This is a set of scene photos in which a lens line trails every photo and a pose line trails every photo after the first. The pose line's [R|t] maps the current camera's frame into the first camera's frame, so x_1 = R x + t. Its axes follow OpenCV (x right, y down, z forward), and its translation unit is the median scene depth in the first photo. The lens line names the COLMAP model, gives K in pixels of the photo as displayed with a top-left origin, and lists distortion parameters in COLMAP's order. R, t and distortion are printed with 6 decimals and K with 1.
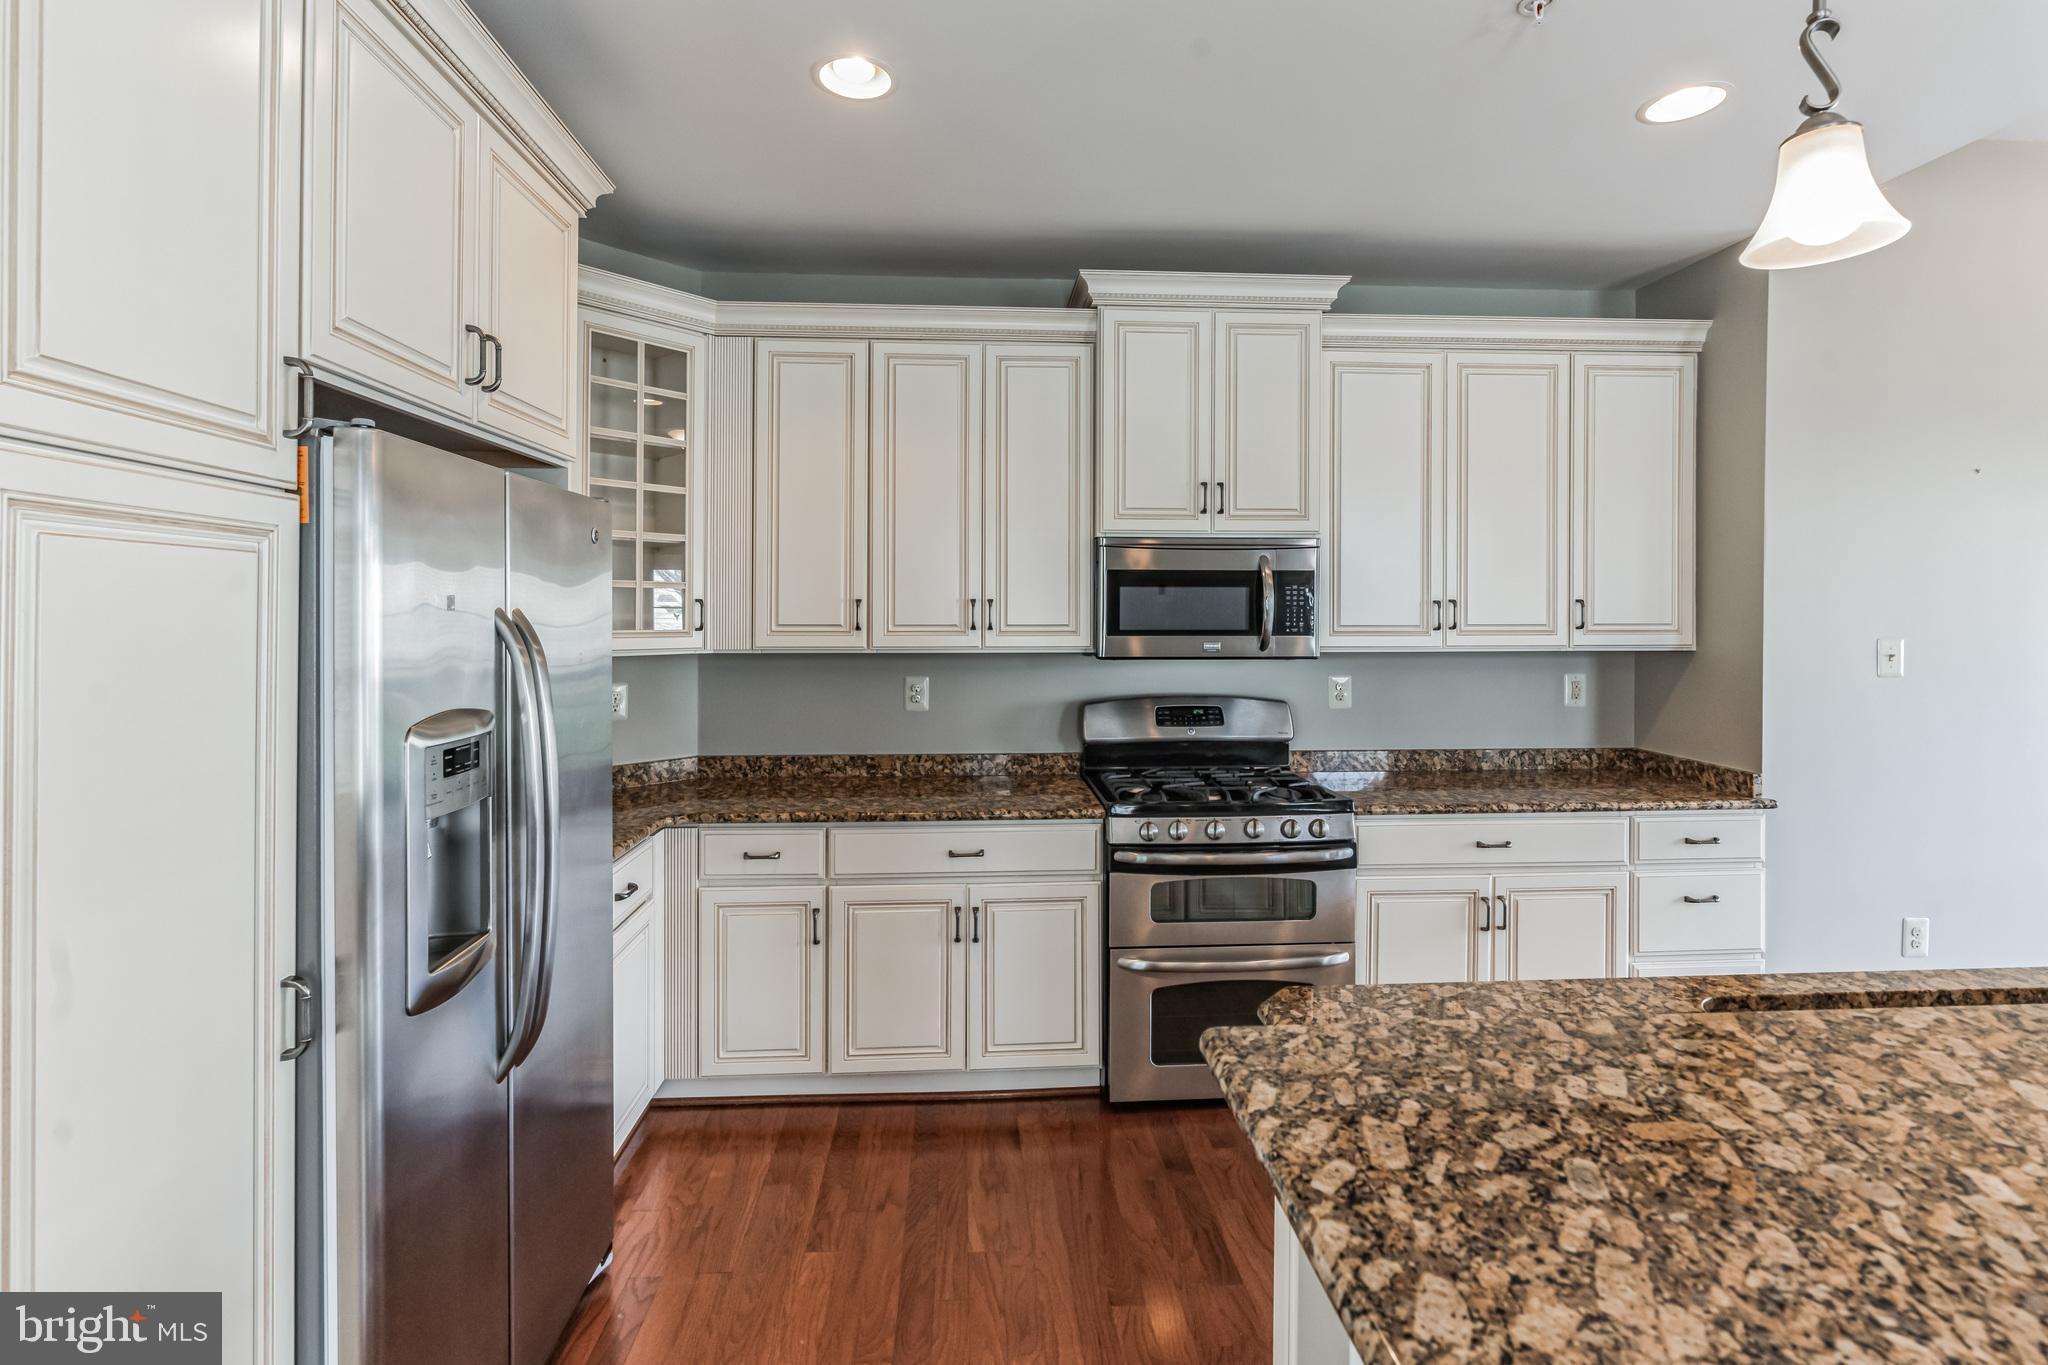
lens RADIAL K [[953.4, 0, 1027.8], [0, 953.4, 609.8], [0, 0, 1]] dist [-0.003255, 0.006060]
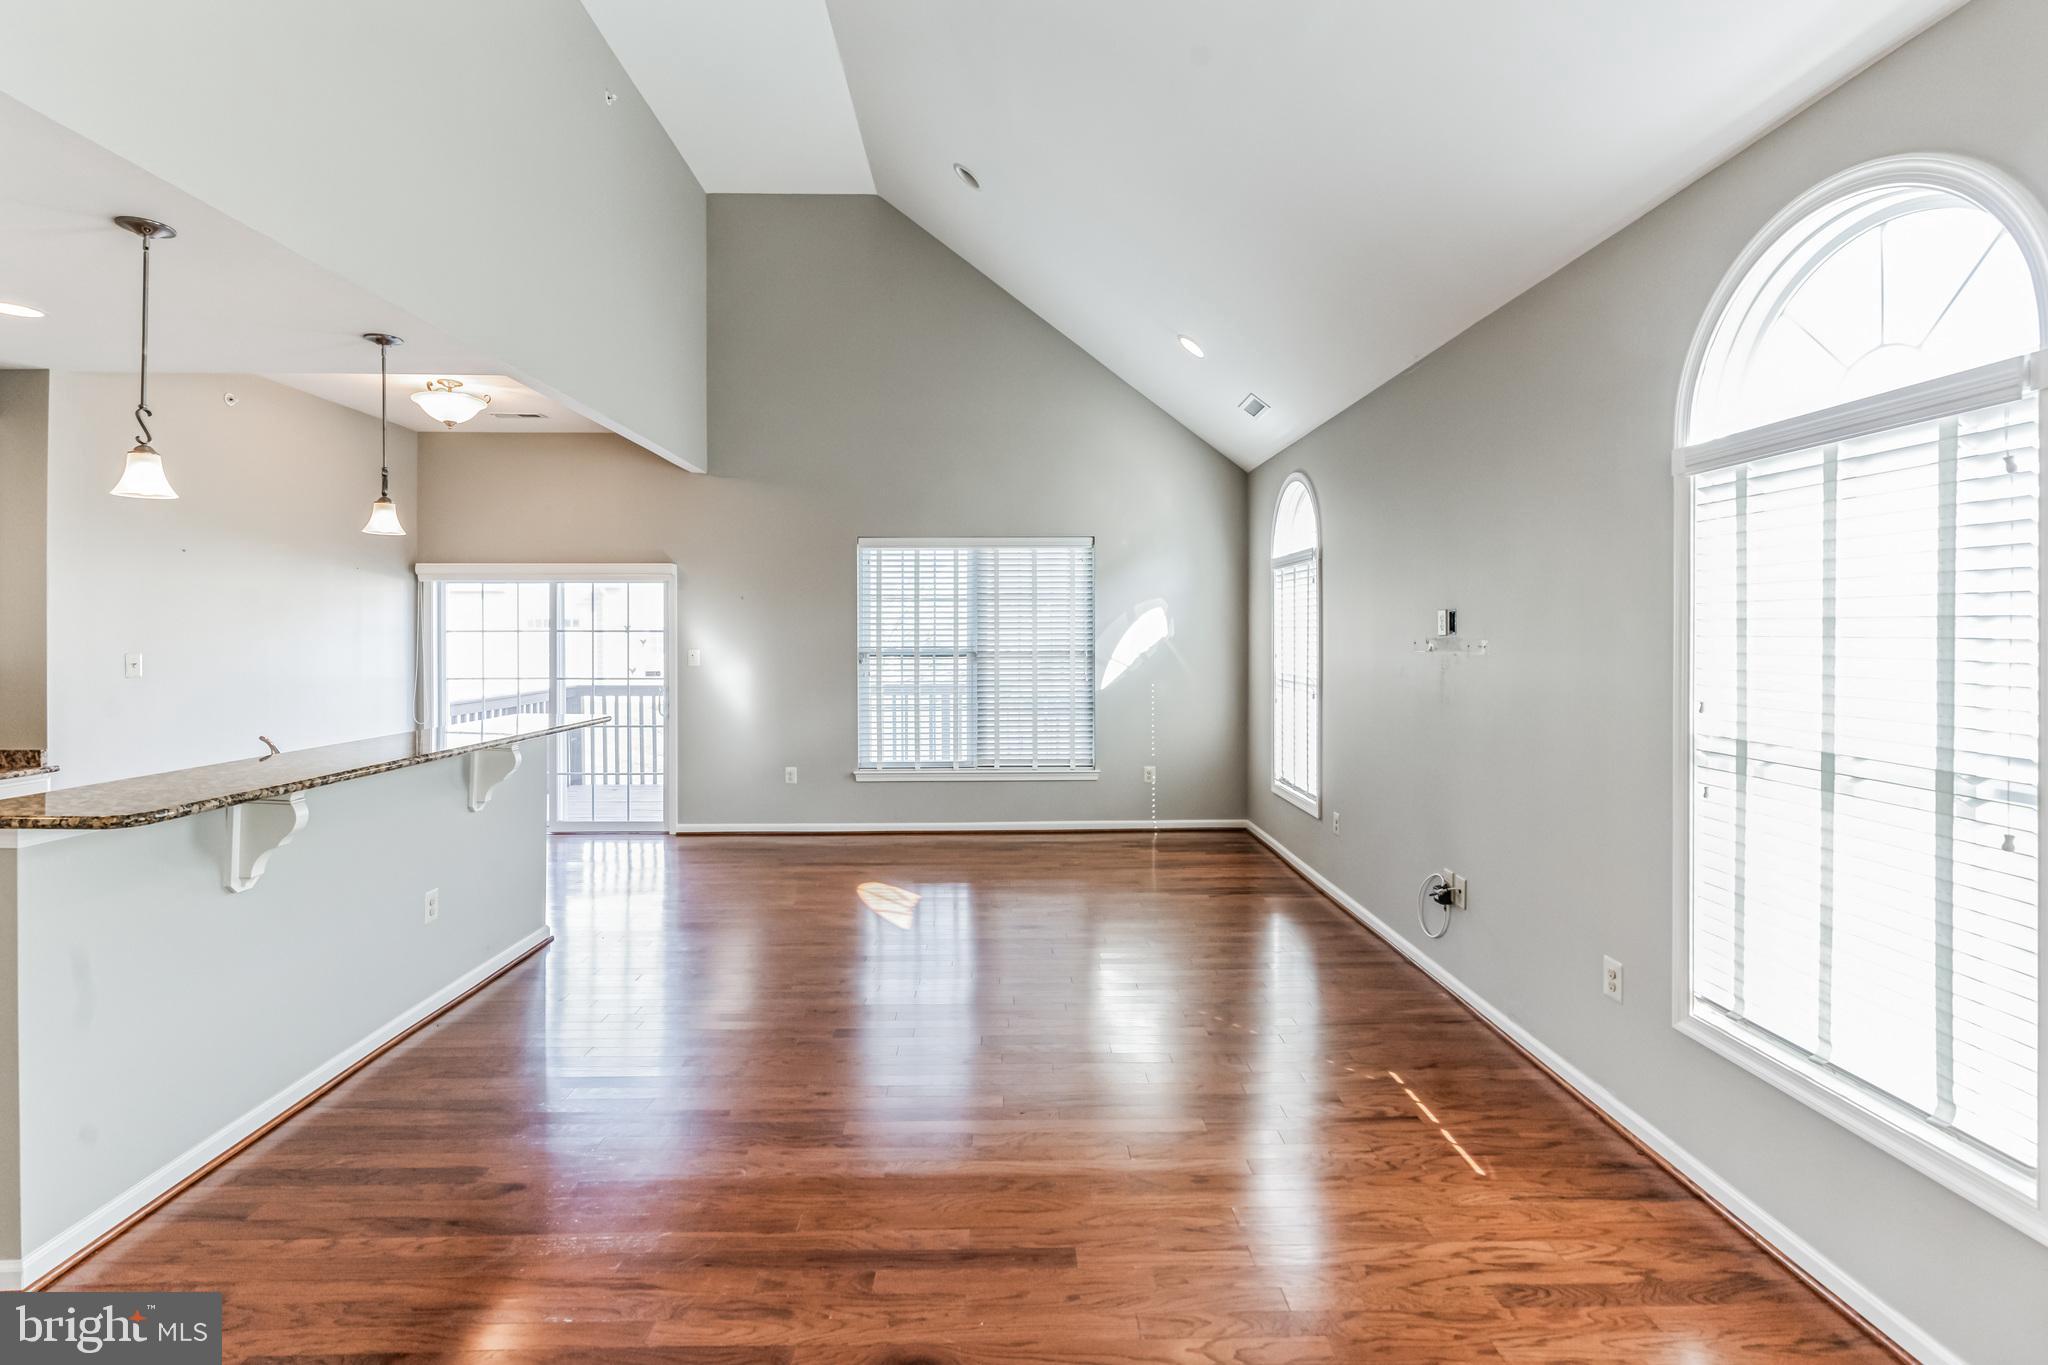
lens RADIAL K [[939.2, 0, 1018.7], [0, 939.2, 636.7], [0, 0, 1]] dist [-0.002220, 0.000123]
pose [[0.050828, -0.003065, 0.998703, -0.548246], [-0.001550, 0.999994, 0.003148, -0.003500], [-0.998706, -0.001708, 0.050823, -0.516396]]
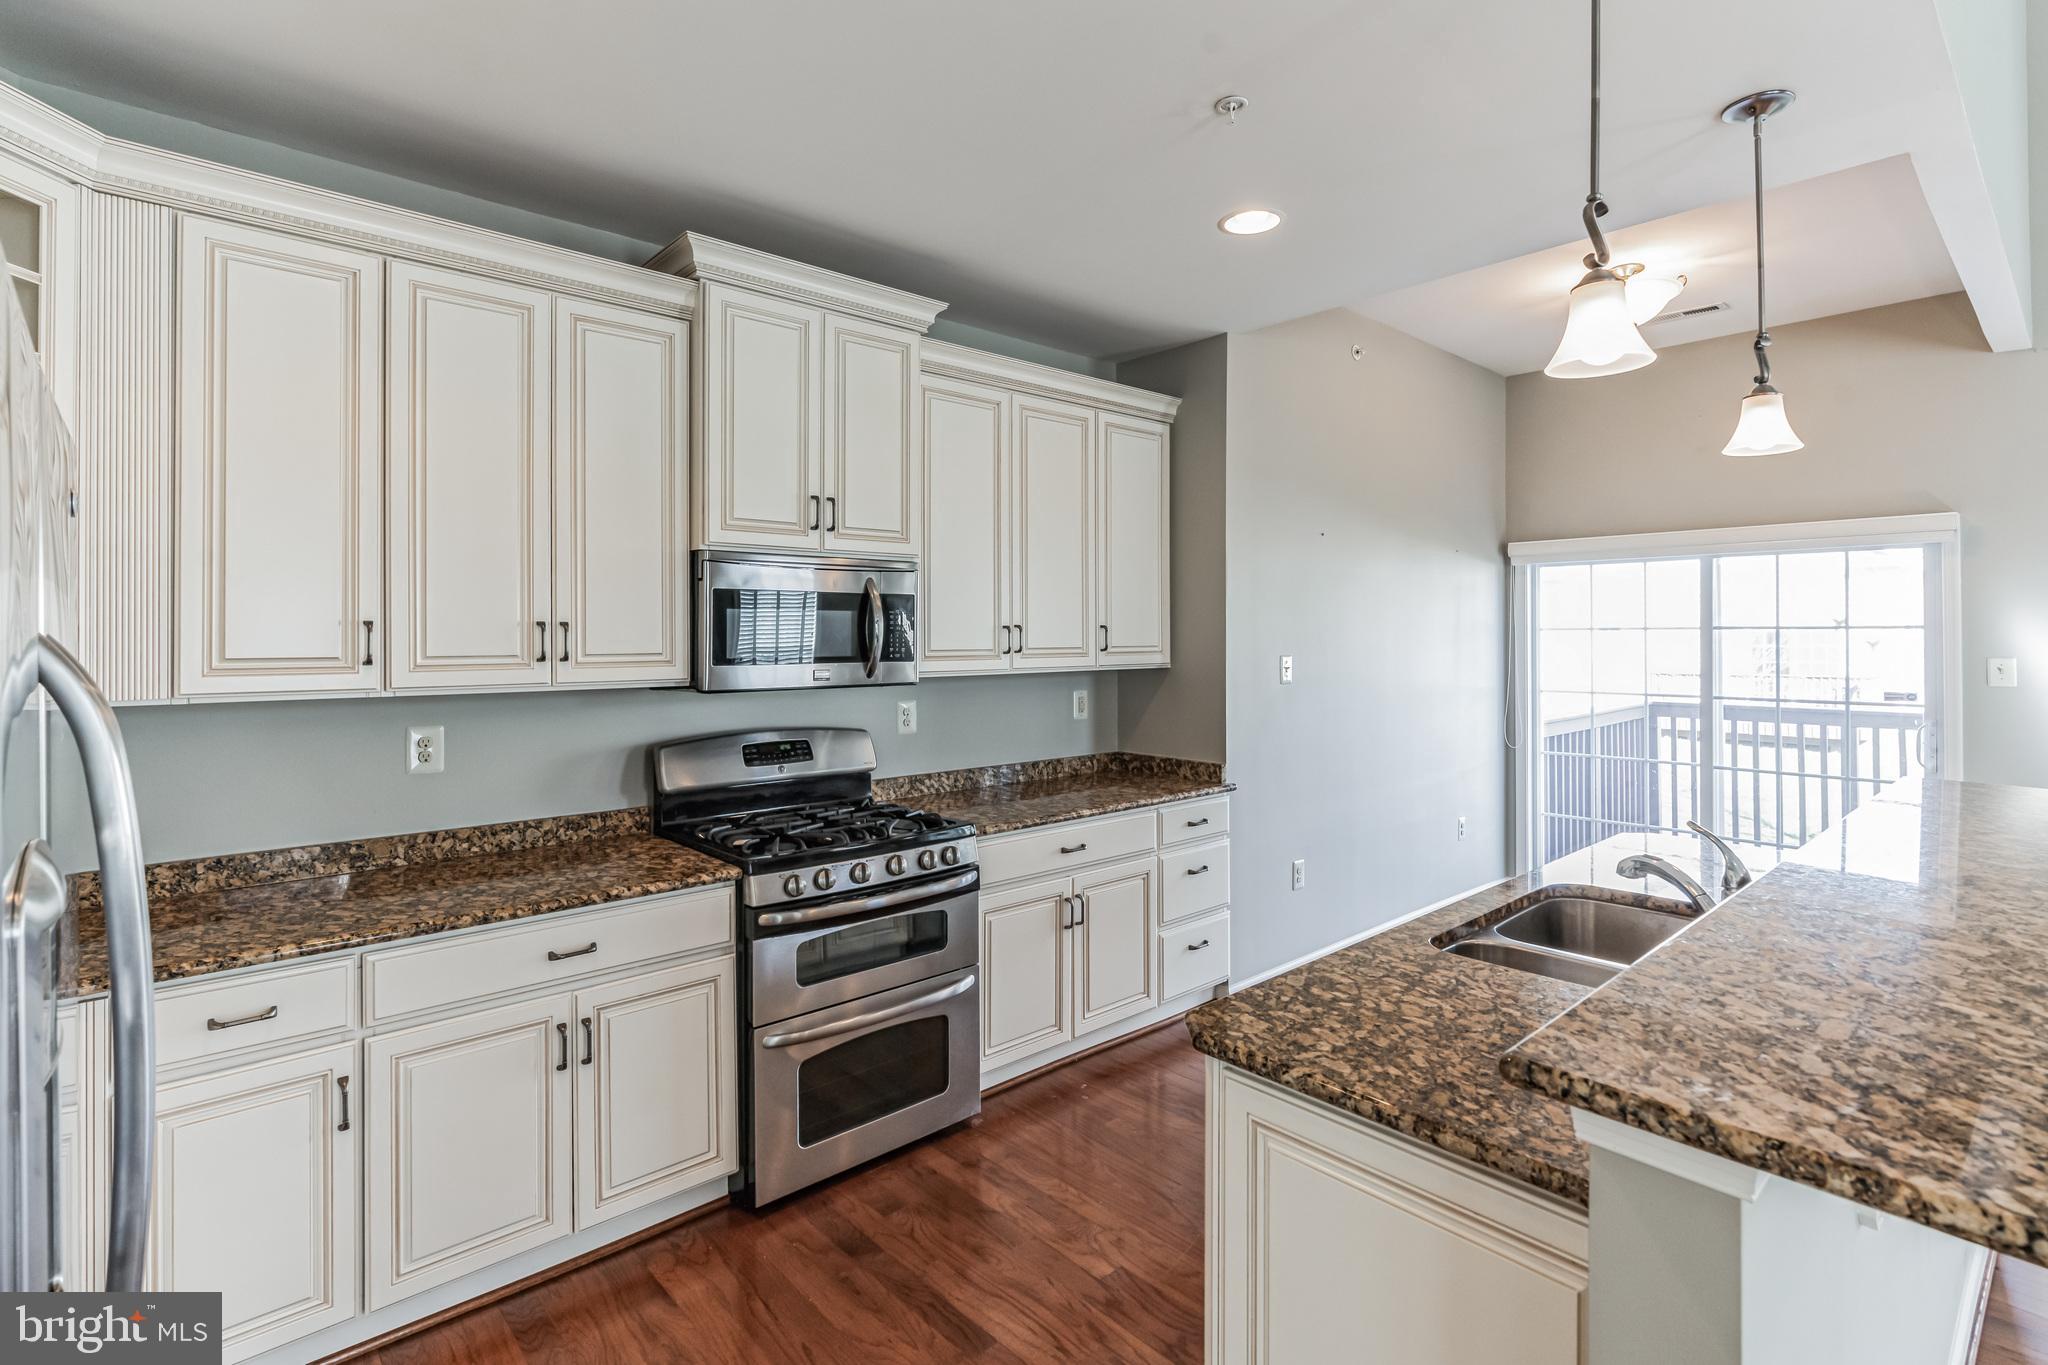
lens RADIAL K [[976.6, 0, 1014.6], [0, 976.6, 628.1], [0, 0, 1]] dist [-0.003365, 0.001780]
pose [[0.794967, 0.002278, 0.606648, -0.232082], [0.002111, 0.999977, -0.006520, 0.000078], [-0.606648, 0.006464, 0.794944, 0.137915]]
